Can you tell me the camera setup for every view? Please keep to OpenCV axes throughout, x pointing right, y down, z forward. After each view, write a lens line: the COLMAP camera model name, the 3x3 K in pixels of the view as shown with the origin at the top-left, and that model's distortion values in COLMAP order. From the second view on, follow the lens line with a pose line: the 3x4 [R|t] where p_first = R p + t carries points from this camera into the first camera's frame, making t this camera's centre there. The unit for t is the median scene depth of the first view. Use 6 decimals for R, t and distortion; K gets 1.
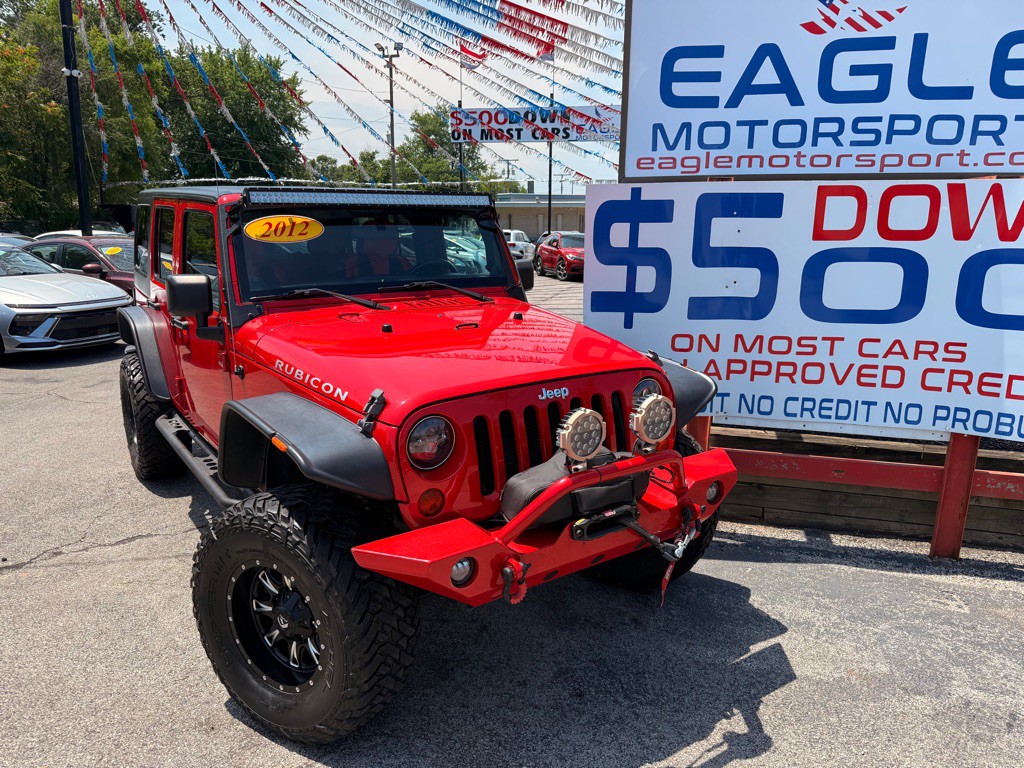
lens RADIAL K [[729.9, 0, 512.3], [0, 729.9, 394.7], [0, 0, 1]] dist [0.017114, -0.027216]
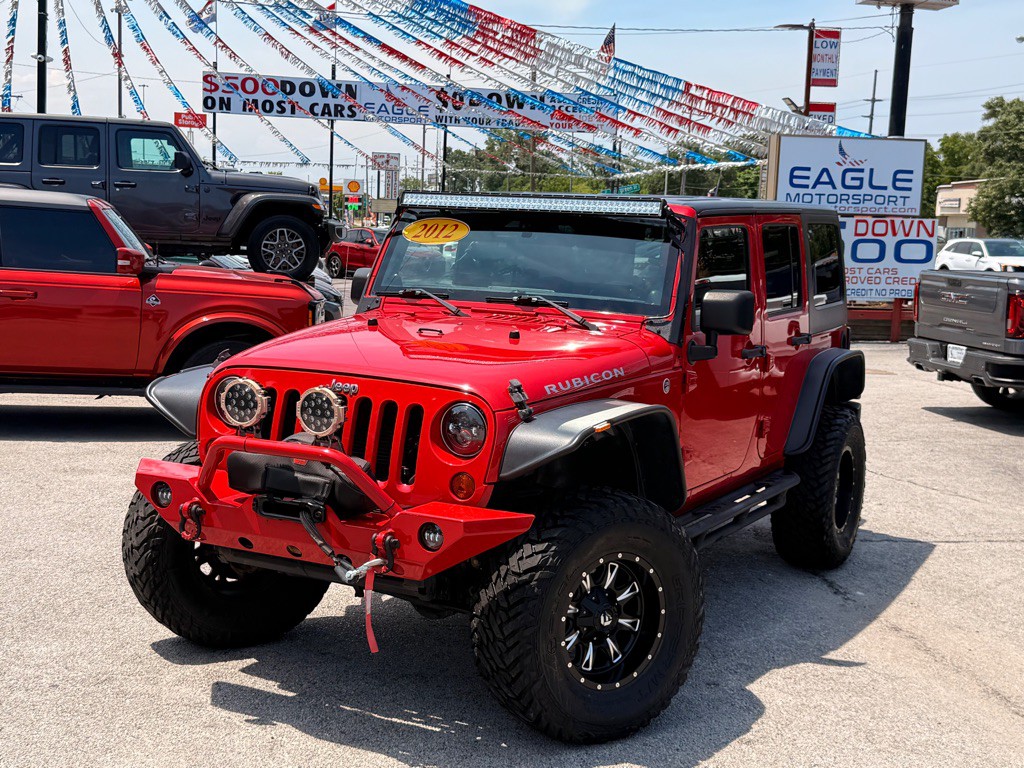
lens RADIAL K [[1430.0, 0, 506.9], [0, 1430.0, 383.5], [0, 0, 1]] dist [0.190289, -0.385651]
pose [[0.900614, -0.029745, 0.433601, -3.341193], [0.077306, 0.992710, -0.092468, 0.801804], [-0.427689, 0.116798, 0.896348, -3.529622]]
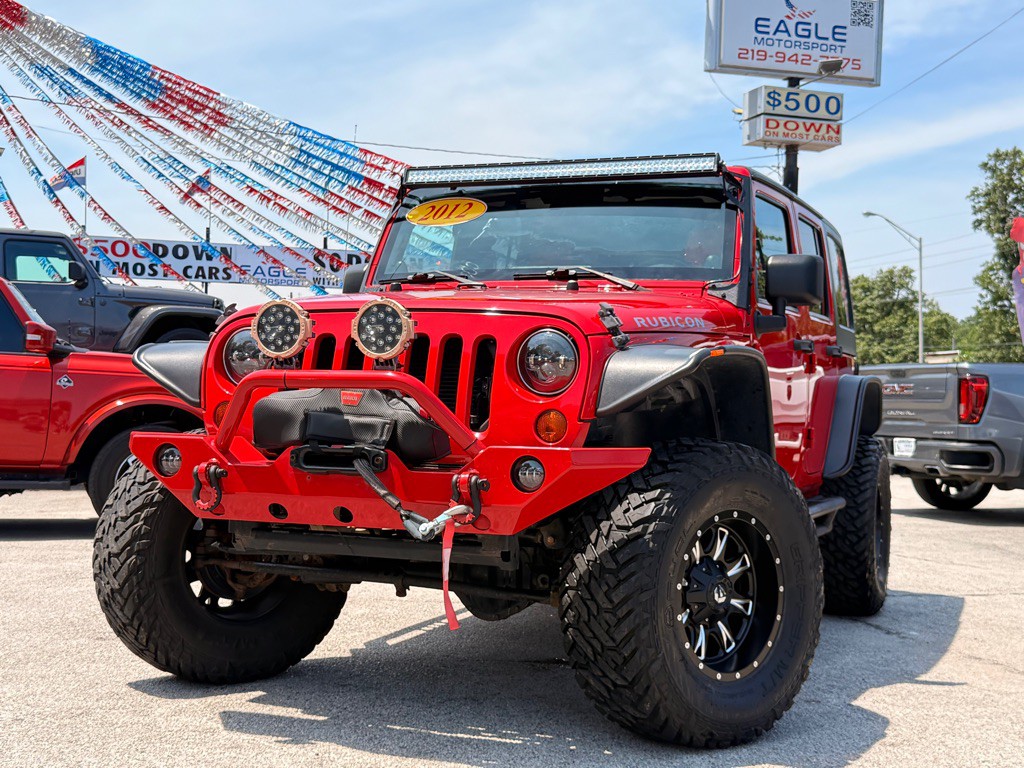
lens RADIAL K [[1430.0, 0, 506.9], [0, 1430.0, 383.5], [0, 0, 1]] dist [0.190289, -0.385651]
pose [[0.853900, 0.012707, 0.520281, -3.397294], [0.114036, 0.970840, -0.210870, 0.954994], [-0.507789, 0.239392, 0.827551, -3.221675]]
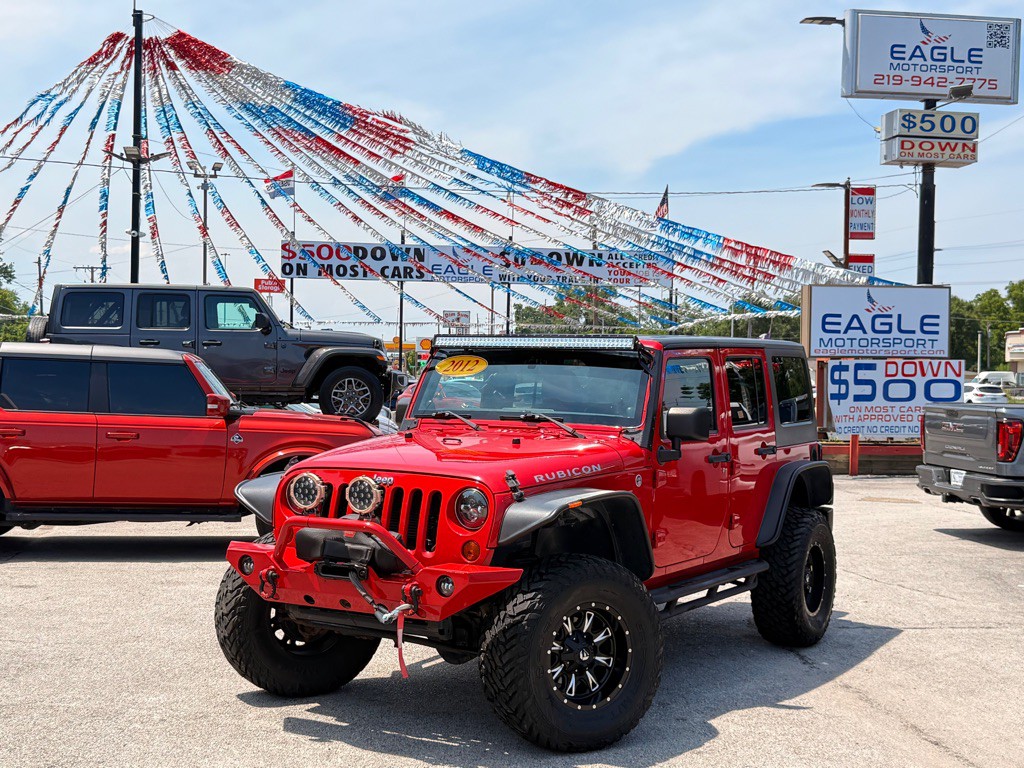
lens RADIAL K [[1433.6, 0, 512.0], [0, 1433.6, 384.0], [0, 0, 1]] dist [0.188734, -0.383745]
pose [[0.920255, -0.002401, 0.391311, -3.442754], [0.088396, 0.975410, -0.201897, 0.923699], [-0.381203, 0.220387, 0.897838, -3.934898]]
